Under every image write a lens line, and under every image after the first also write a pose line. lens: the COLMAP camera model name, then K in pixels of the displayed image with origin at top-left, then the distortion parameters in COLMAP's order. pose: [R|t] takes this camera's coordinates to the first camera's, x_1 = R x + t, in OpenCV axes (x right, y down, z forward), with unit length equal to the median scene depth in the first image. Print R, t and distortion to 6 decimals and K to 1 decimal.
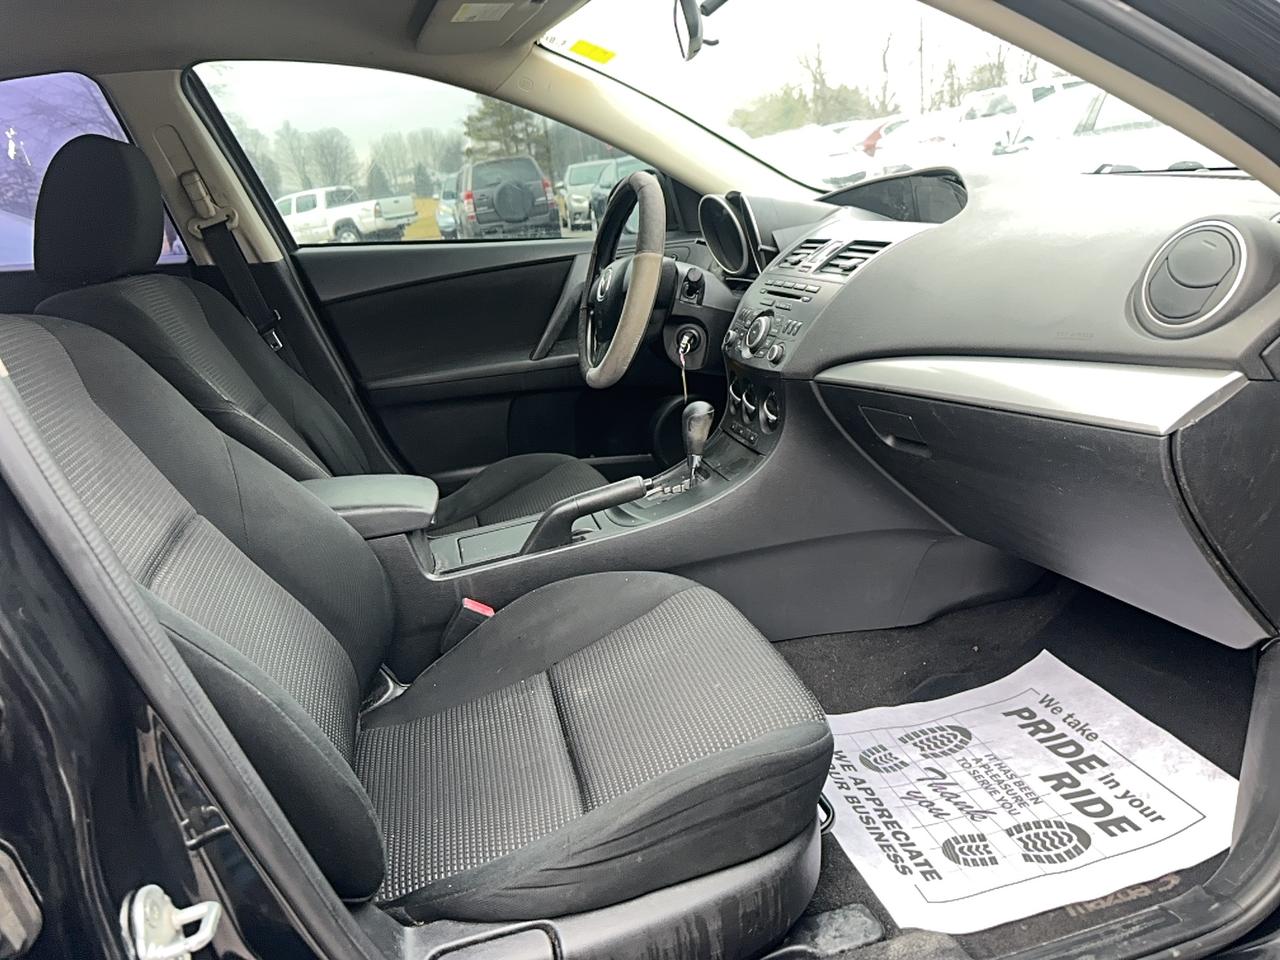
lens RADIAL K [[904.9, 0, 640.0], [0, 904.9, 480.0], [0, 0, 1]] dist [0.029772, -0.063274]
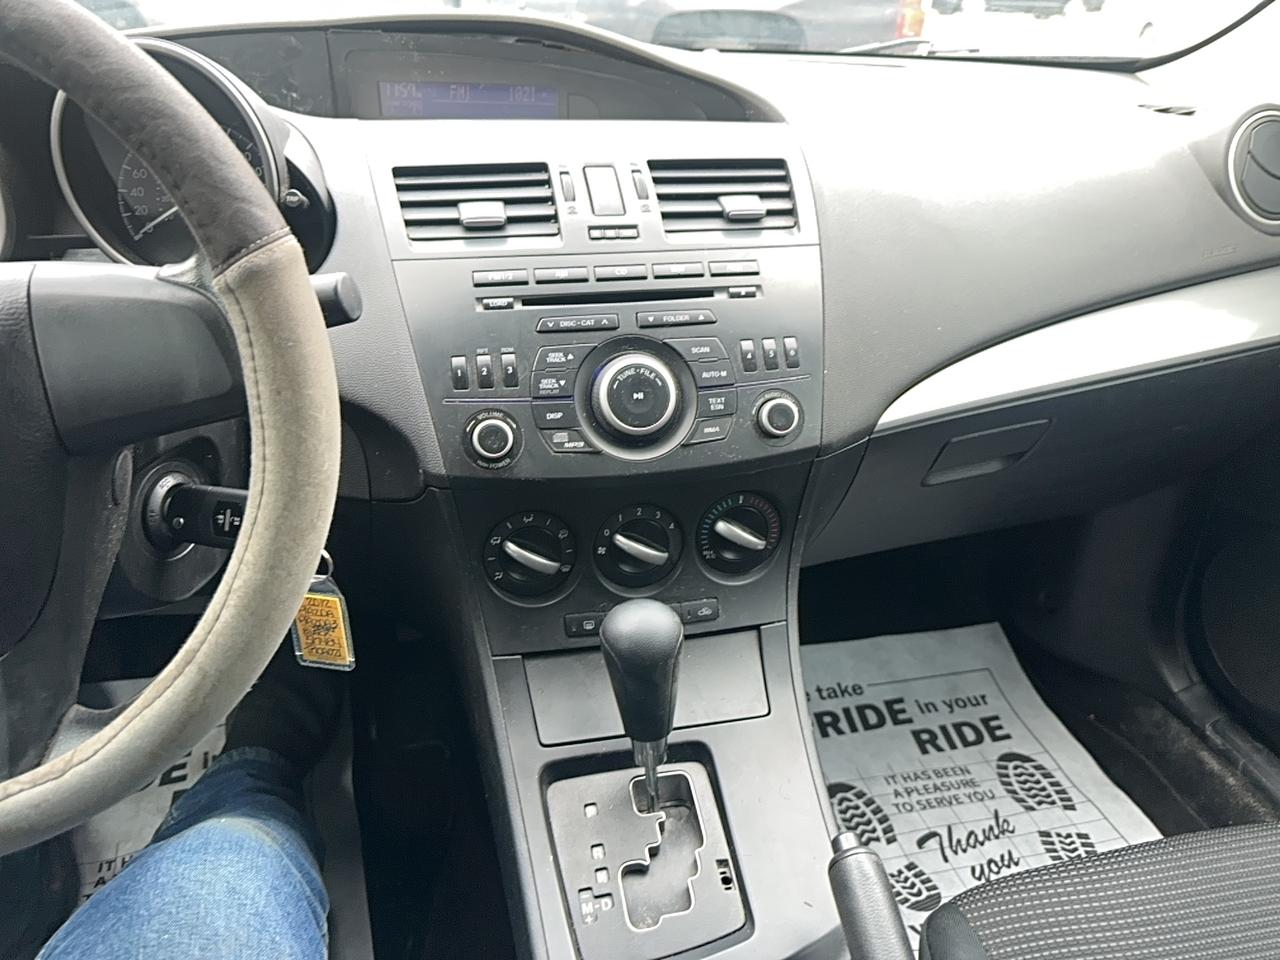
lens RADIAL K [[904.9, 0, 640.0], [0, 904.9, 480.0], [0, 0, 1]] dist [0.029772, -0.063274]
pose [[0.057007, -0.370649, 0.927022, -0.311399], [0.287829, 0.895209, 0.340229, -0.304388], [-0.955984, 0.247428, 0.157717, 1.064925]]
